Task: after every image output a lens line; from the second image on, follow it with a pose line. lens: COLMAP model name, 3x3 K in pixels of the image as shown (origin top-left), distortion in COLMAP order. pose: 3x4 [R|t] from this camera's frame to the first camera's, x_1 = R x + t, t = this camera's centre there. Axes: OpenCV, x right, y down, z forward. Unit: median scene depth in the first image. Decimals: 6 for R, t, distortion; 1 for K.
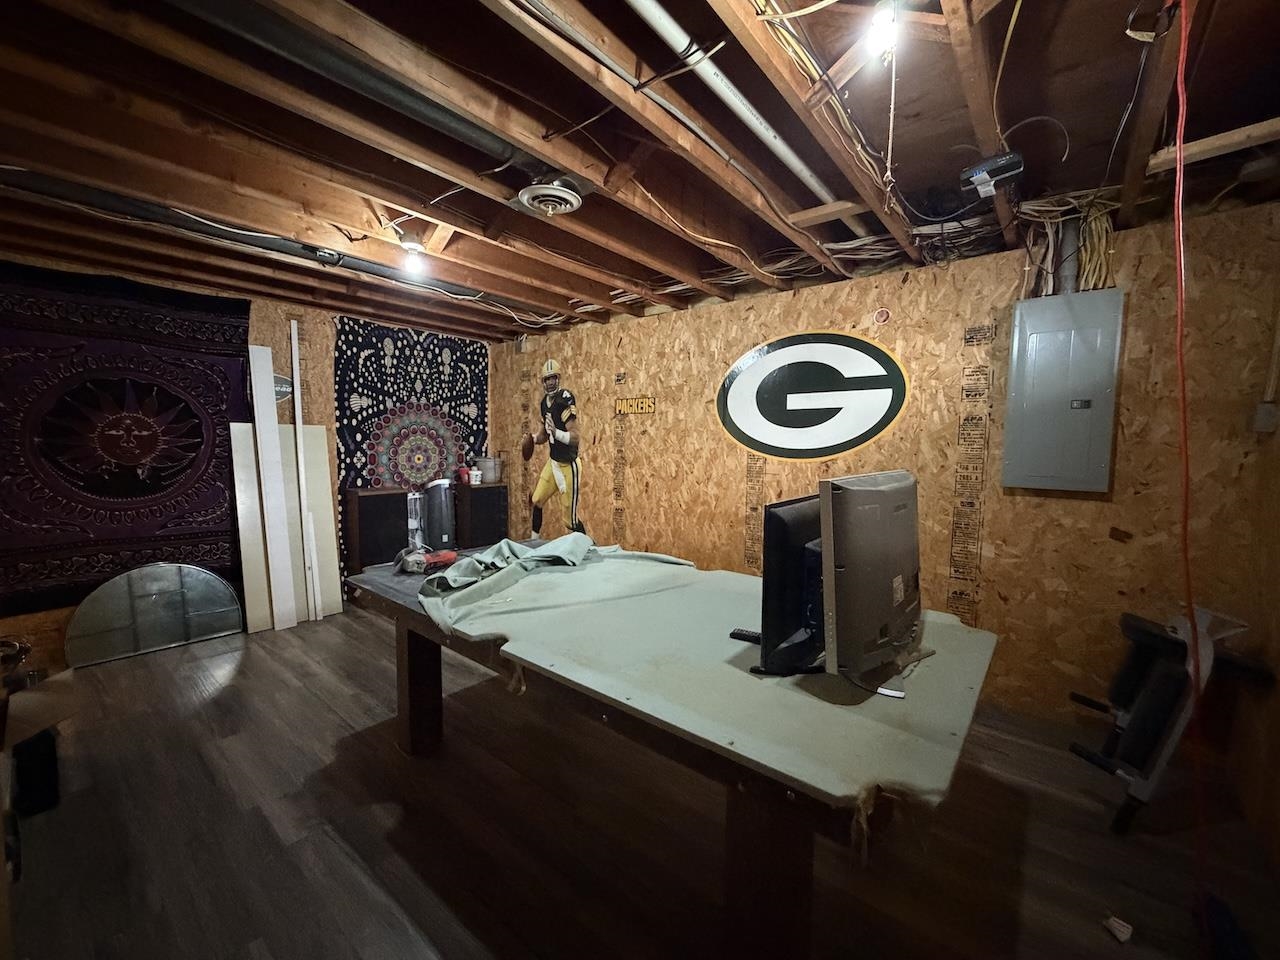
lens RADIAL K [[509.3, 0, 639.0], [0, 509.3, 480.5], [0, 0, 1]] dist [0.001447, -0.000482]
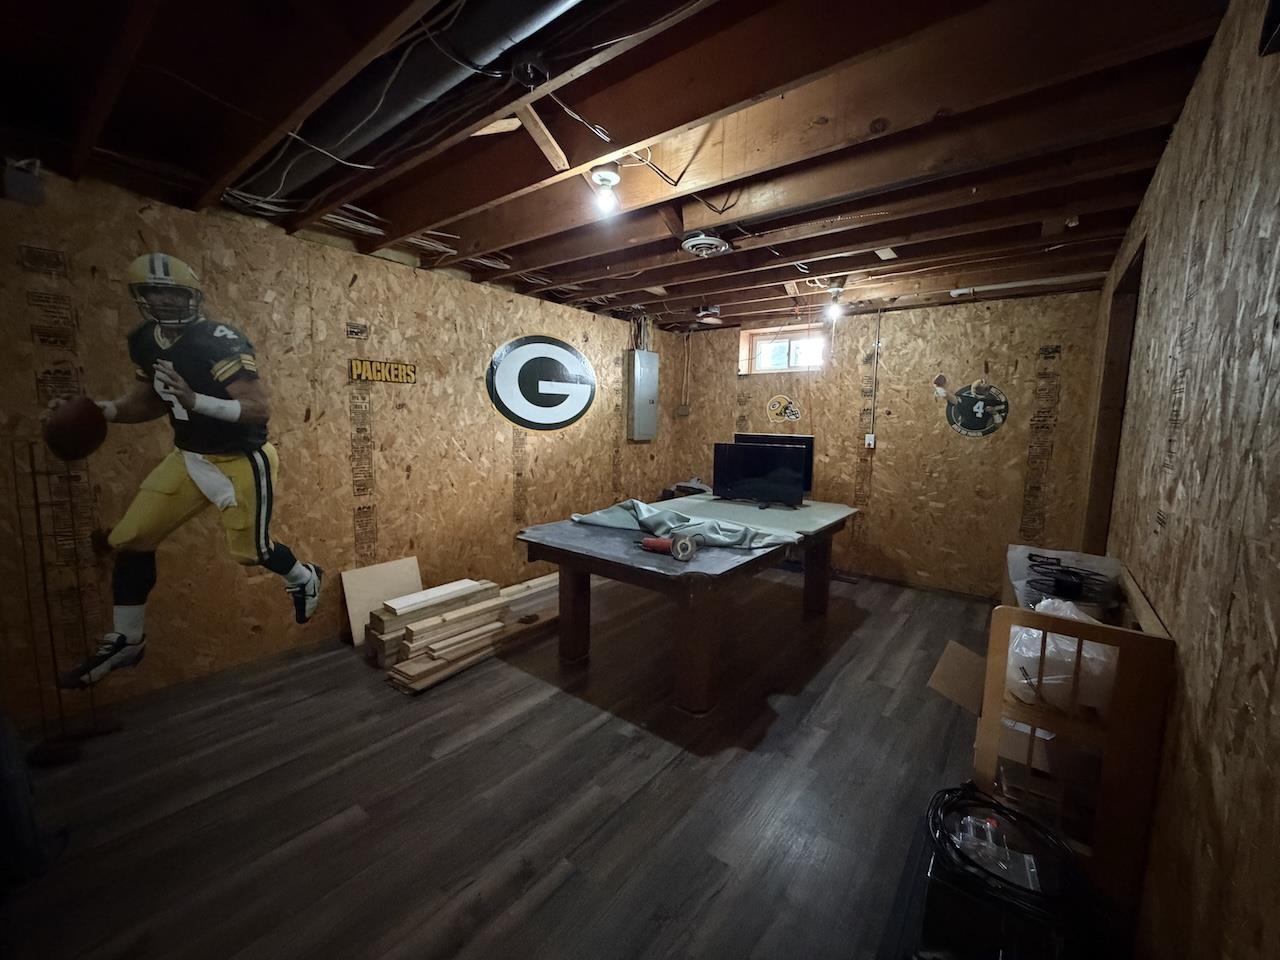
lens RADIAL K [[509.3, 0, 638.5], [0, 509.3, 477.4], [0, 0, 1]] dist [0.001447, -0.000482]
pose [[-0.014204, -0.132888, 0.991029, -0.822221], [0.052485, 0.989664, 0.133457, -0.069944], [-0.998521, 0.053910, -0.007082, 0.627360]]
